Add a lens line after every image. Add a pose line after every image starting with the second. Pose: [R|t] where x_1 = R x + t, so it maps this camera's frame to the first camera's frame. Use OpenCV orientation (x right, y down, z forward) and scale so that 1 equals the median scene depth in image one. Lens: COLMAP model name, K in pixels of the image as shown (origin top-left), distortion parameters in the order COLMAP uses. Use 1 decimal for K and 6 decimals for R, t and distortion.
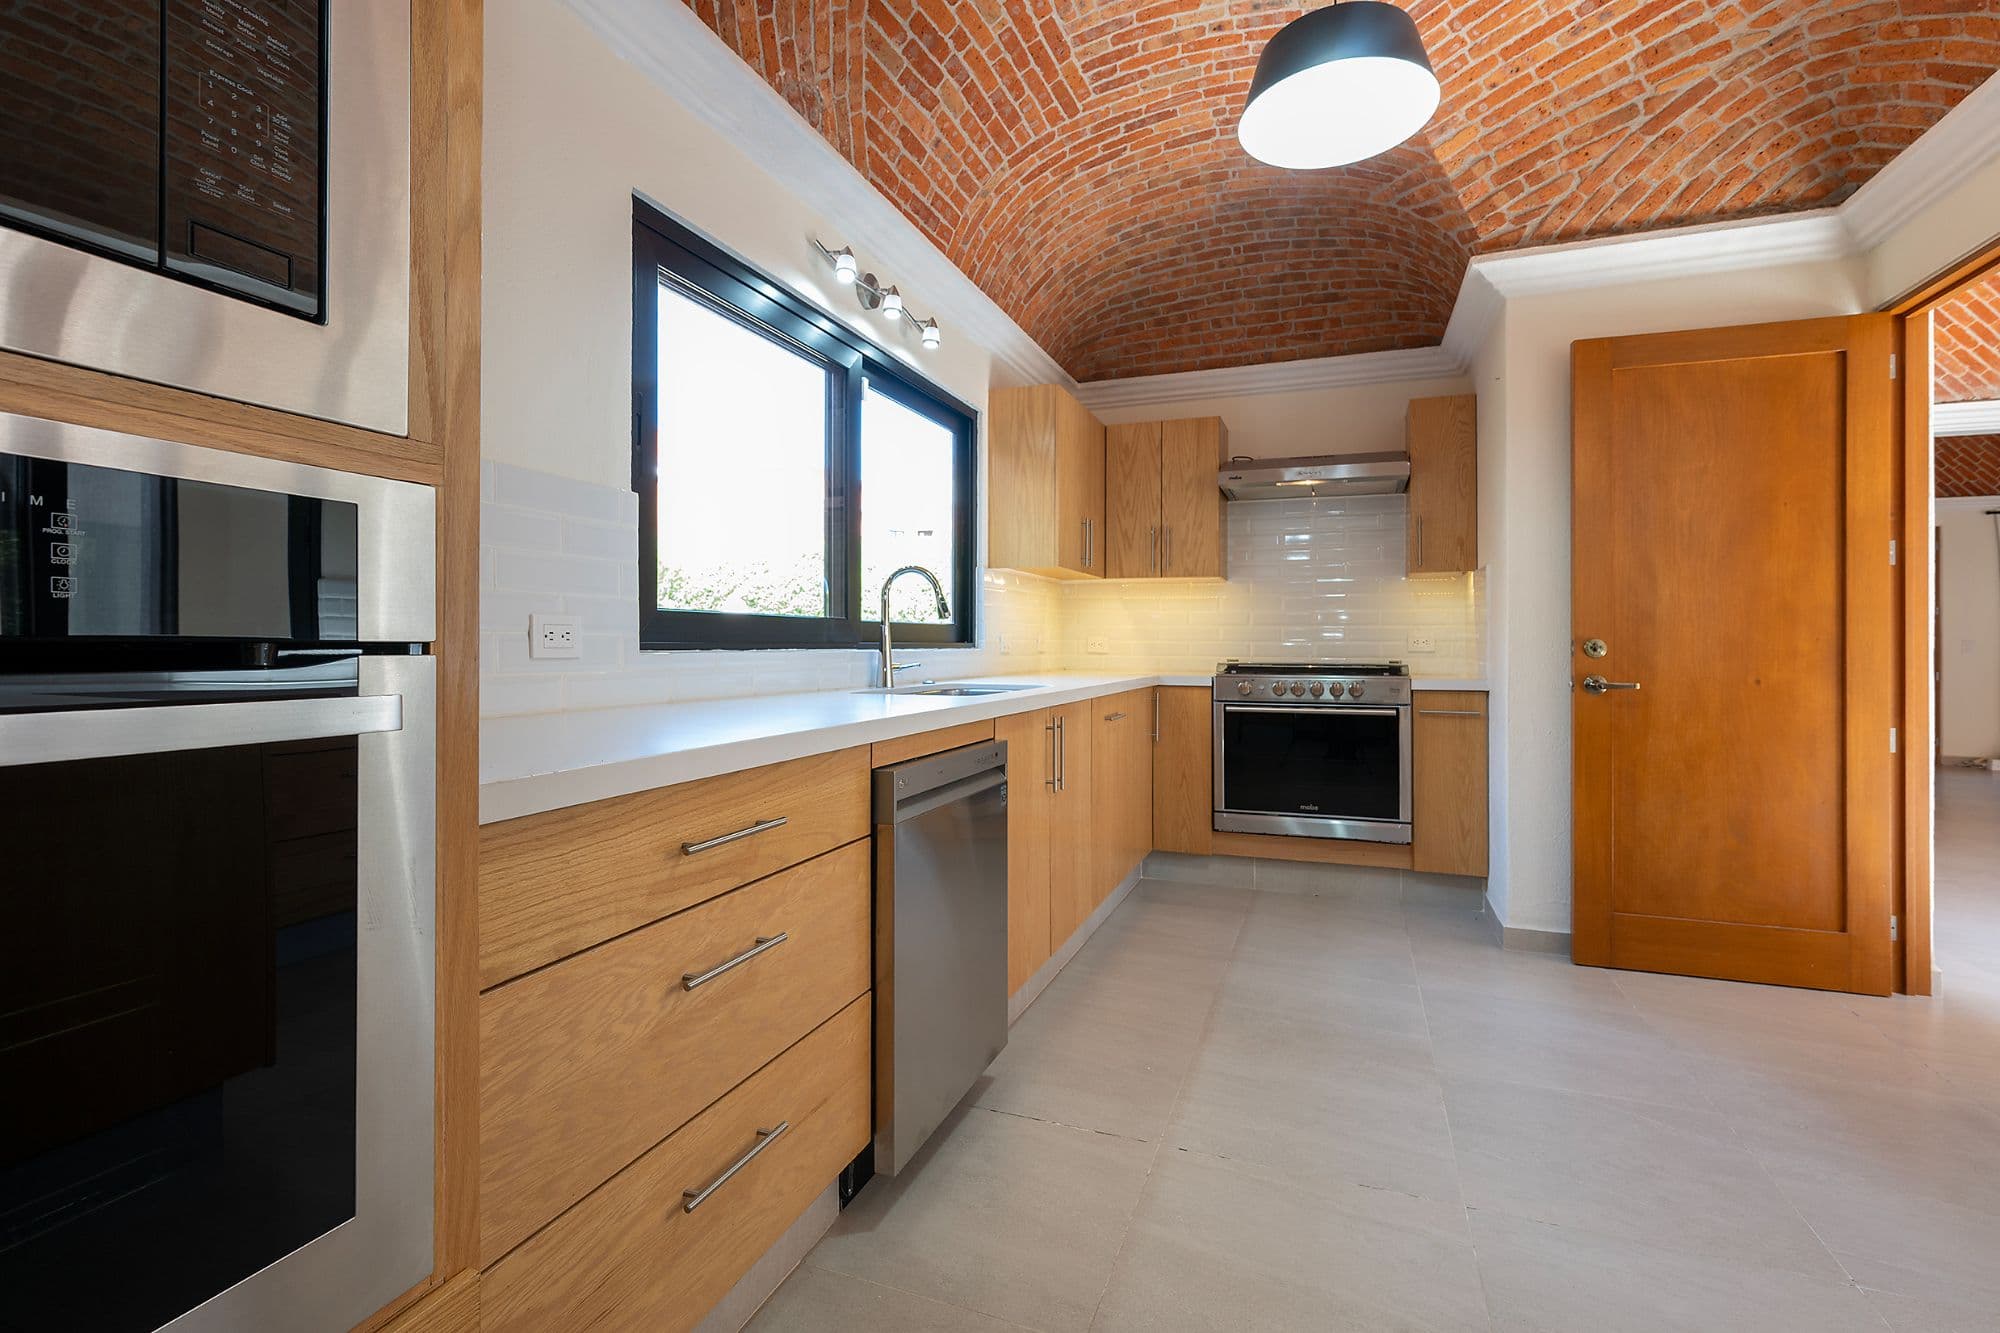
lens RADIAL K [[903.5, 0, 998.4], [0, 903.5, 649.5], [0, 0, 1]] dist [0.000527, 0.000111]
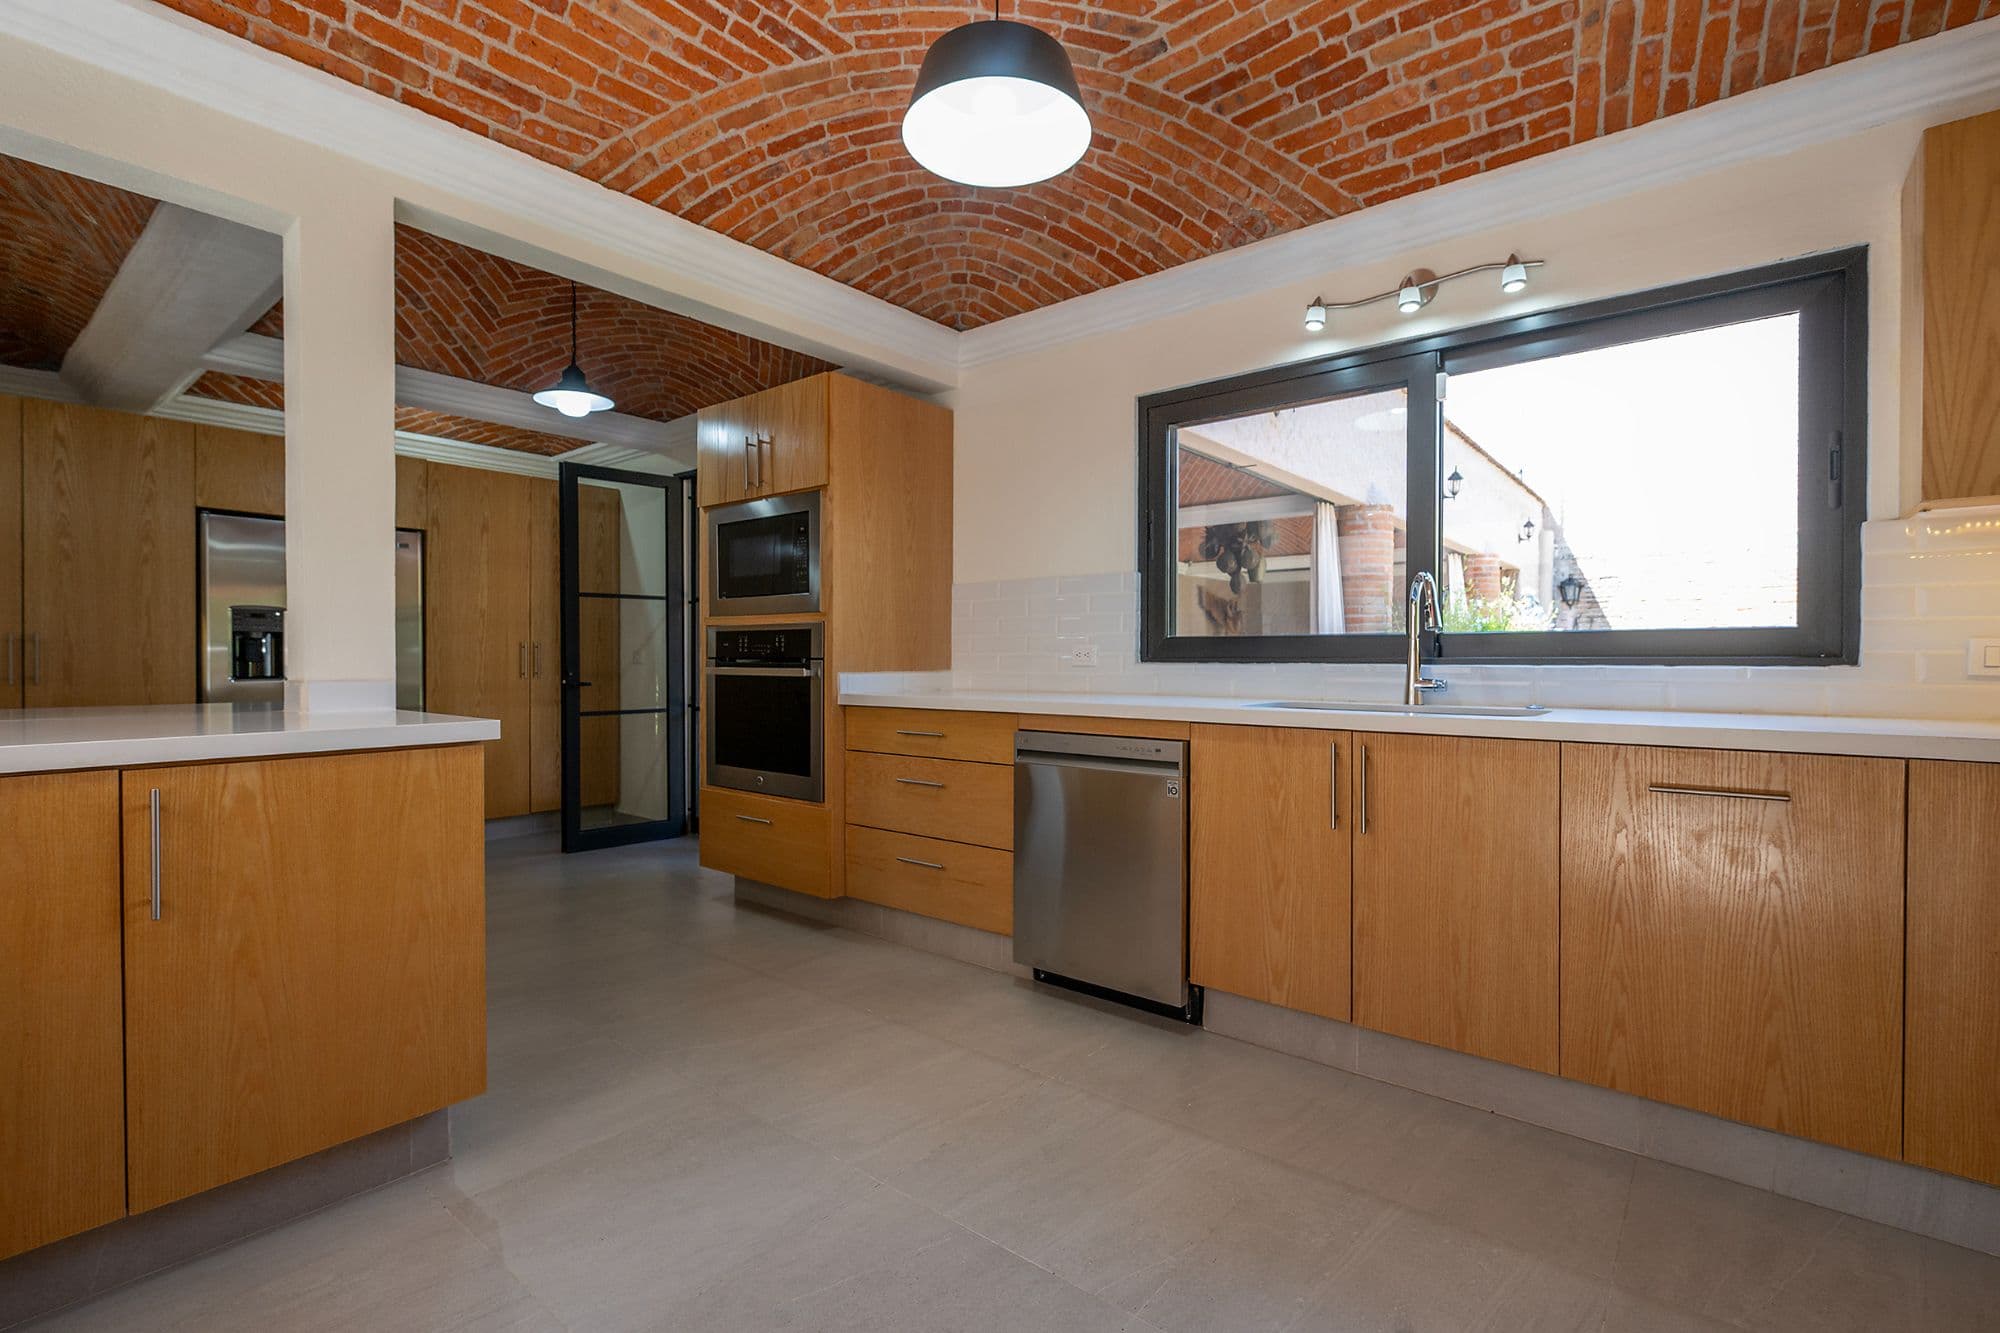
lens RADIAL K [[903.5, 0, 1004.2], [0, 903.5, 666.2], [0, 0, 1]] dist [0.000527, 0.000111]
pose [[-0.312000, 0.009177, -0.950038, 1.030512], [-0.002534, 0.999942, 0.010491, -0.007283], [0.950079, 0.005680, -0.311958, 1.014154]]
